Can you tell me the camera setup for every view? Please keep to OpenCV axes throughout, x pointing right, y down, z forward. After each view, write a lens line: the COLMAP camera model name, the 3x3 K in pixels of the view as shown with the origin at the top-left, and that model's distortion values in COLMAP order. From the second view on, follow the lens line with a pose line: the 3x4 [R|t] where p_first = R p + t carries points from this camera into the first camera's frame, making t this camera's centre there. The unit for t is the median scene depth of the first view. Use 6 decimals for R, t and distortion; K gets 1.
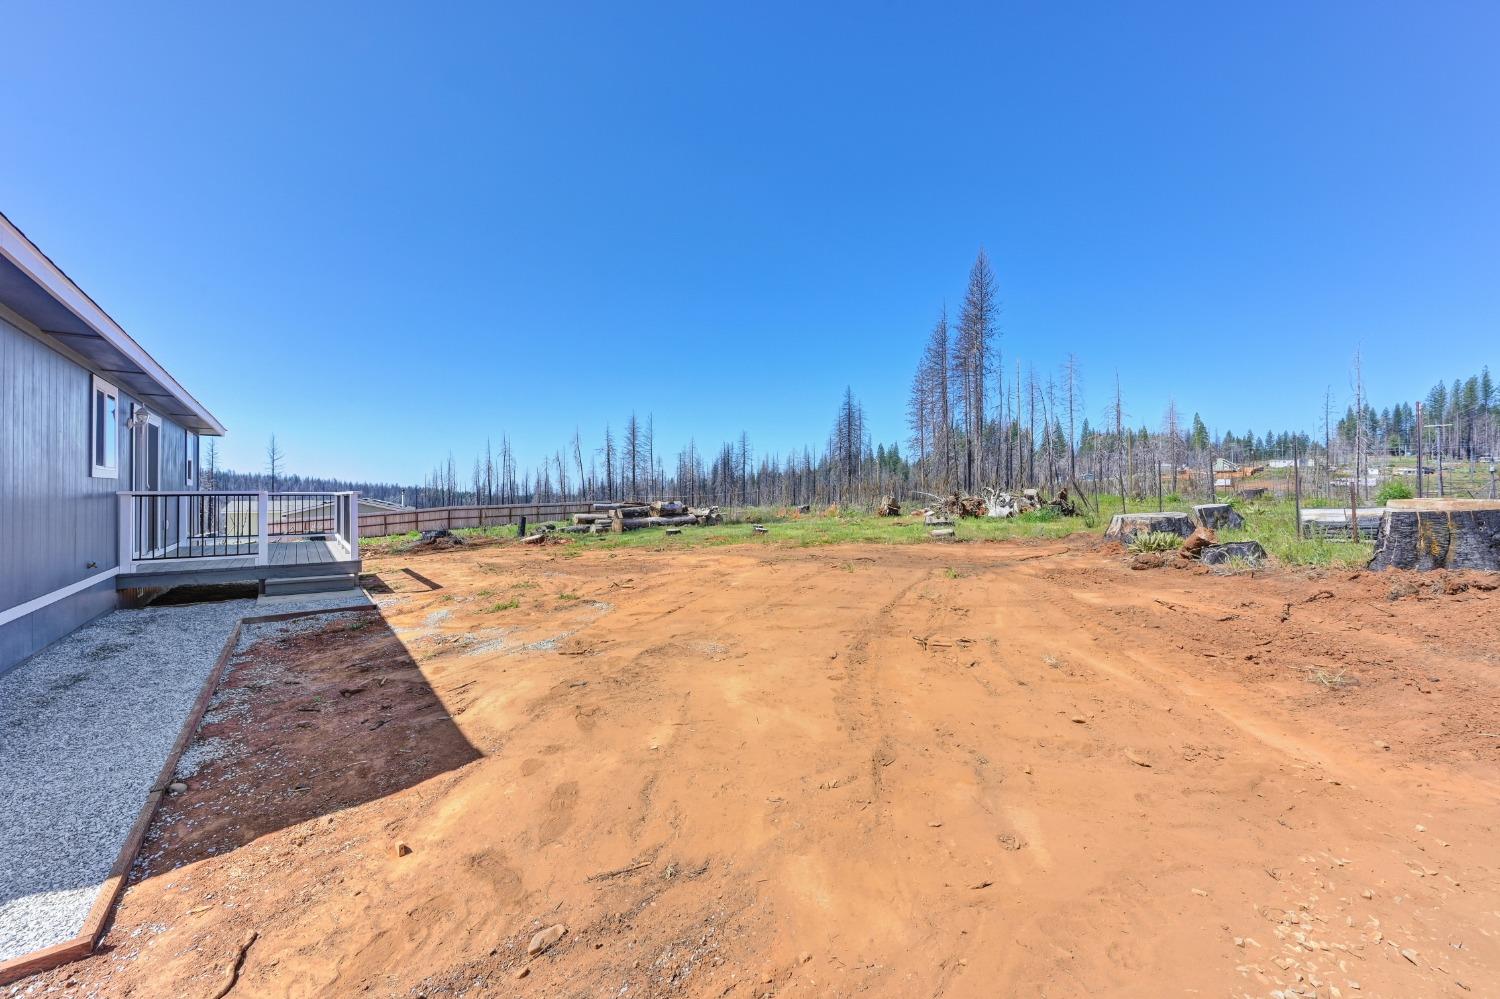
lens RADIAL K [[588.8, 0, 753.4], [0, 588.8, 496.8], [0, 0, 1]] dist [-0.000037, -0.000104]
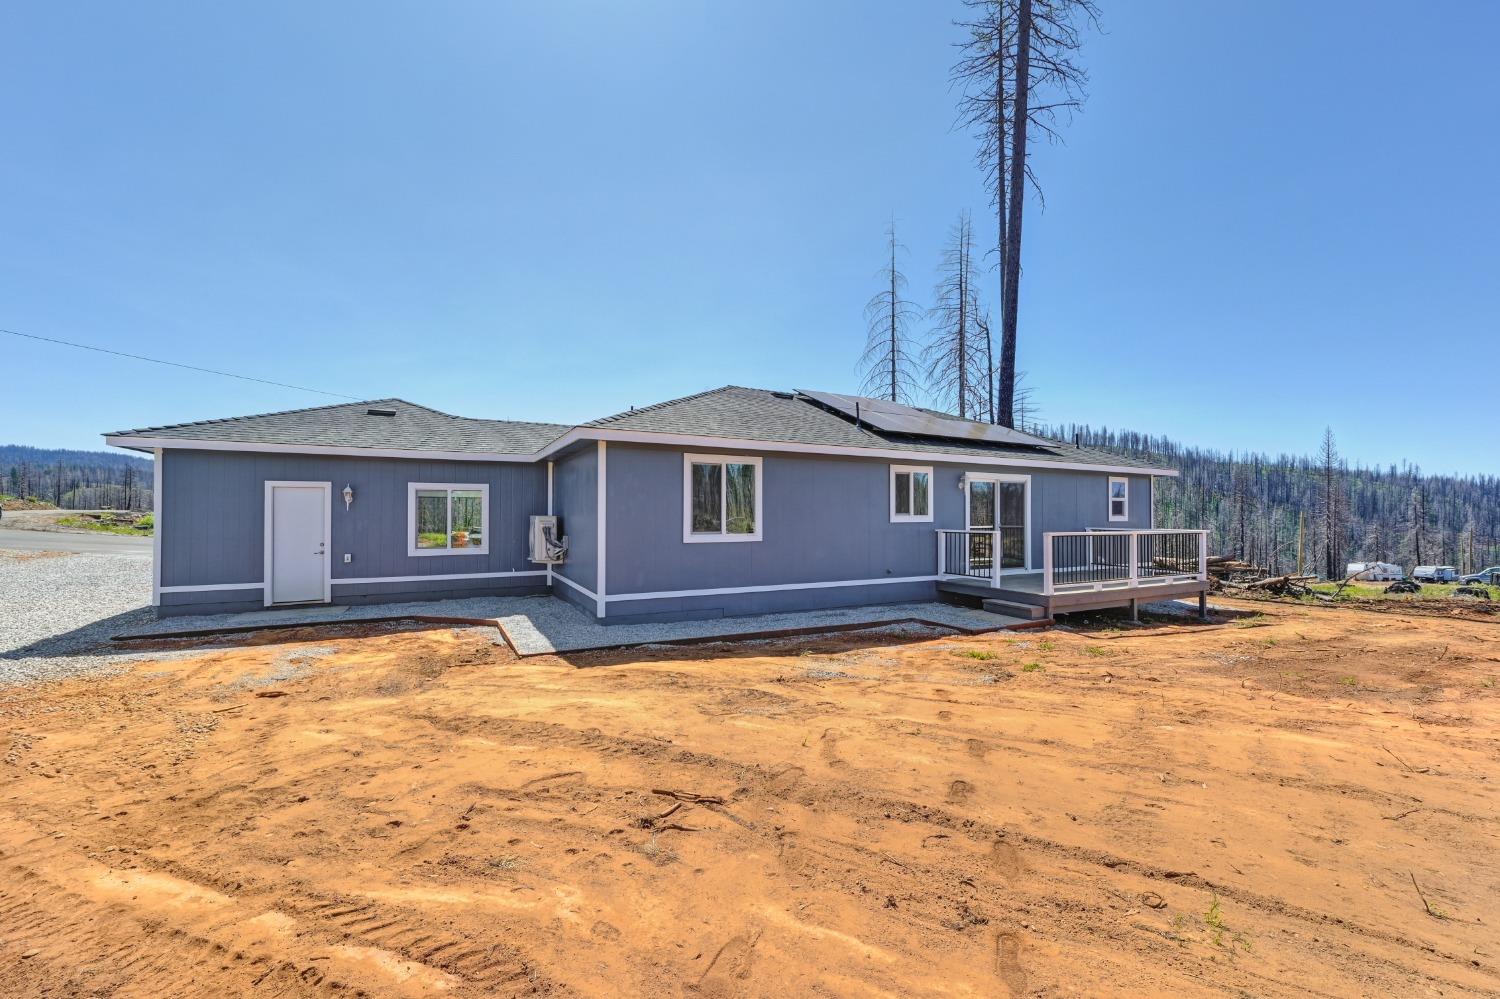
lens RADIAL K [[591.7, 0, 754.4], [0, 591.7, 502.1], [0, 0, 1]] dist [-0.000428, -0.000020]
pose [[-0.156978, -0.017684, -0.987444, 1.293187], [-0.010610, 0.999812, -0.016219, -0.109812], [0.987545, 0.007930, -0.157136, 1.607165]]
